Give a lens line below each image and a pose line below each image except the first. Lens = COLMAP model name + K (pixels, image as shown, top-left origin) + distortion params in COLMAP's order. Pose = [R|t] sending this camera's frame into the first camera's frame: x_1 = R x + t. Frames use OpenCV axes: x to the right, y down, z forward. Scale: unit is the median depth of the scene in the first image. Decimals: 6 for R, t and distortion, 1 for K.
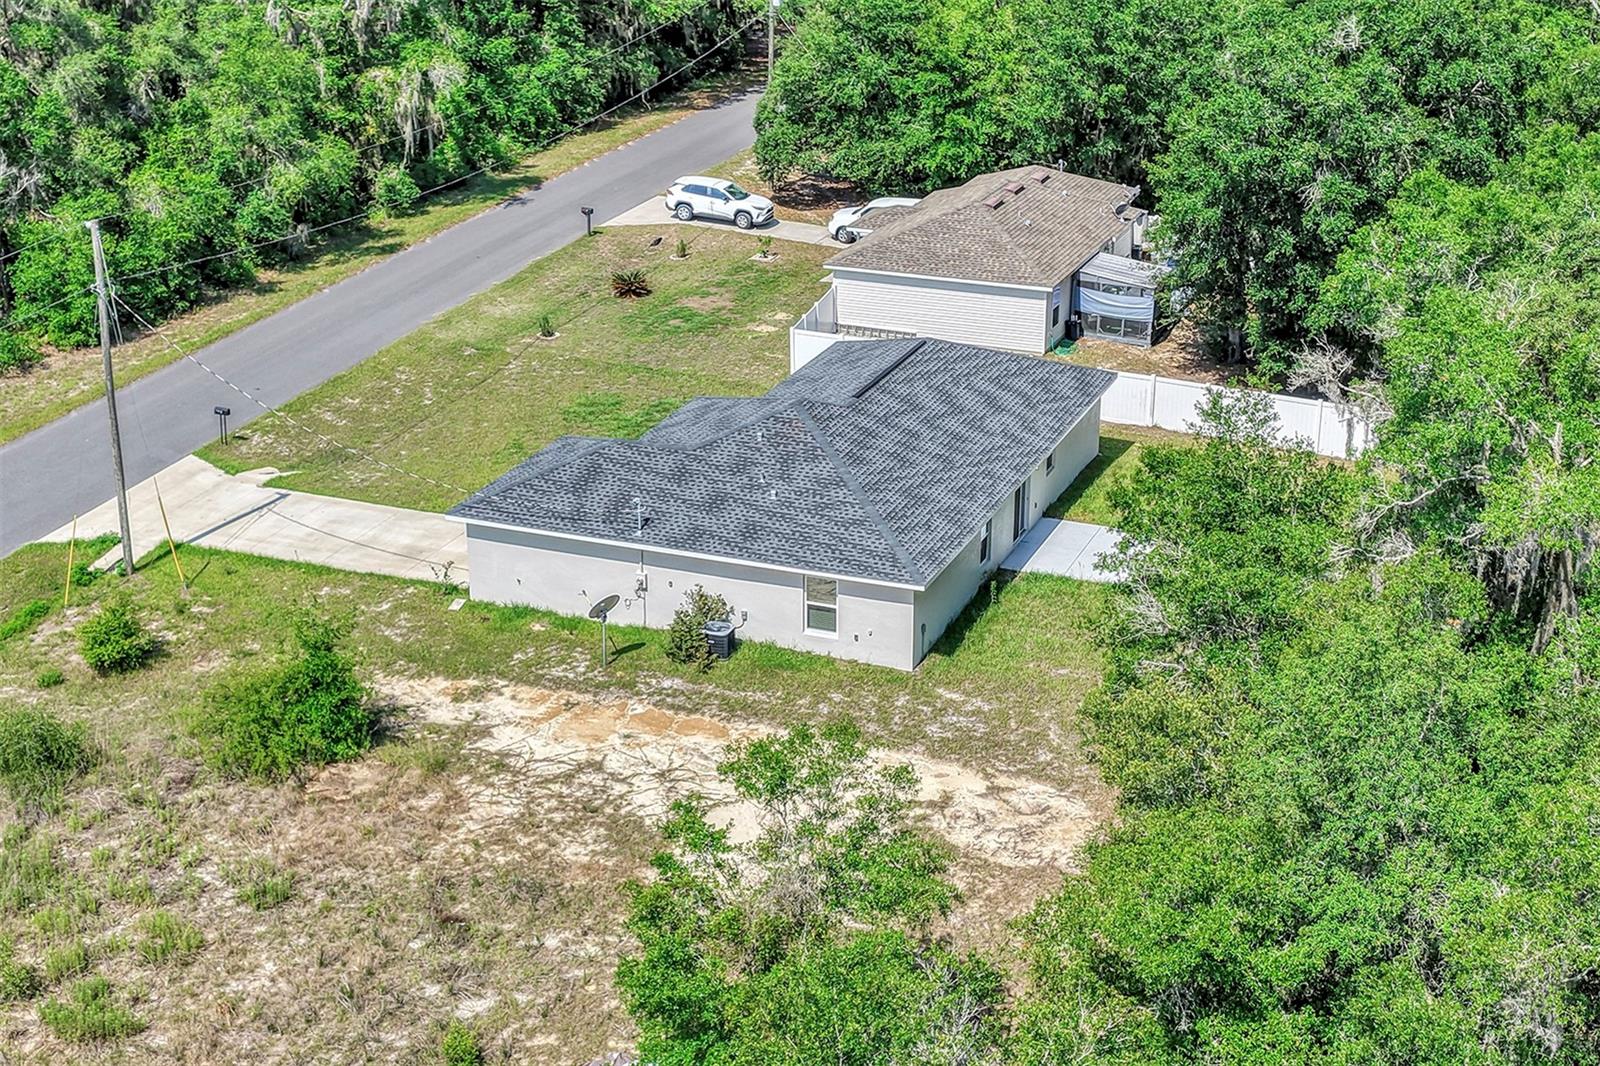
lens RADIAL K [[1325.6, 0, 800.0], [0, 1325.6, 533.0], [0, 0, 1]] dist [-0.001896, 0.009666]
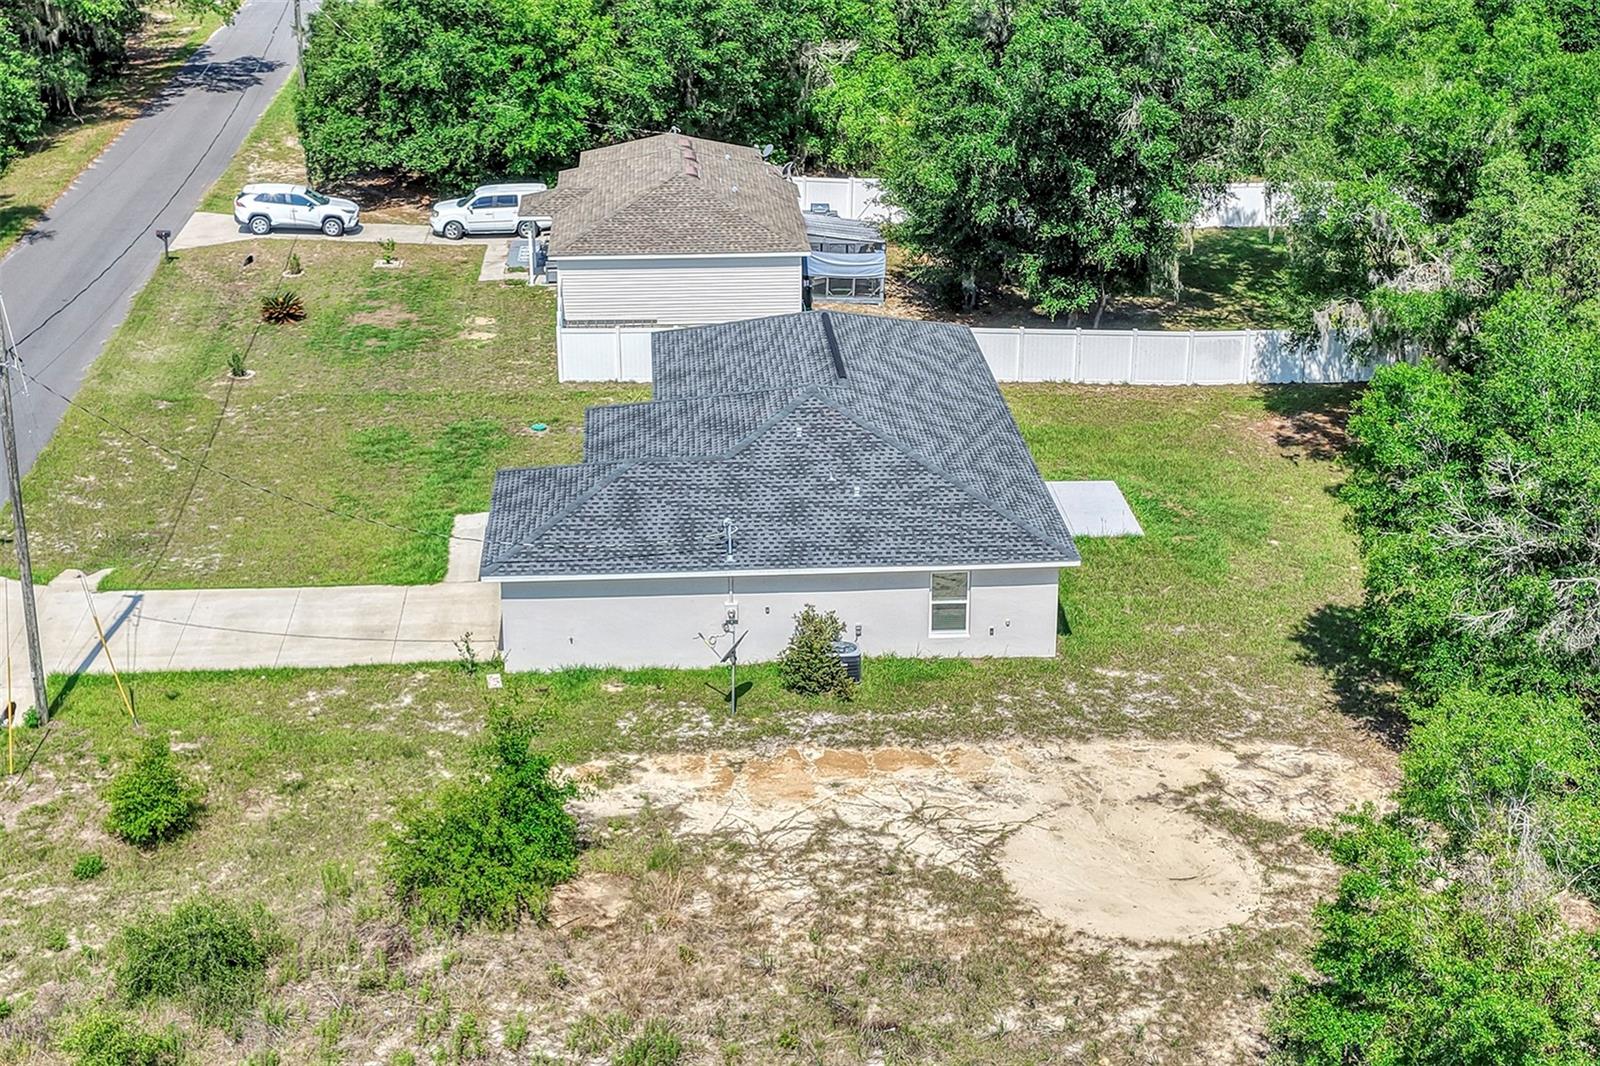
lens RADIAL K [[1420.7, 0, 800.0], [0, 1420.7, 533.0], [0, 0, 1]] dist [0.000384, 0.015164]
pose [[0.956607, -0.161654, 0.242428, -0.296281], [0.161831, 0.986629, 0.019322, -0.026508], [-0.242310, 0.020749, 0.969977, 0.082563]]
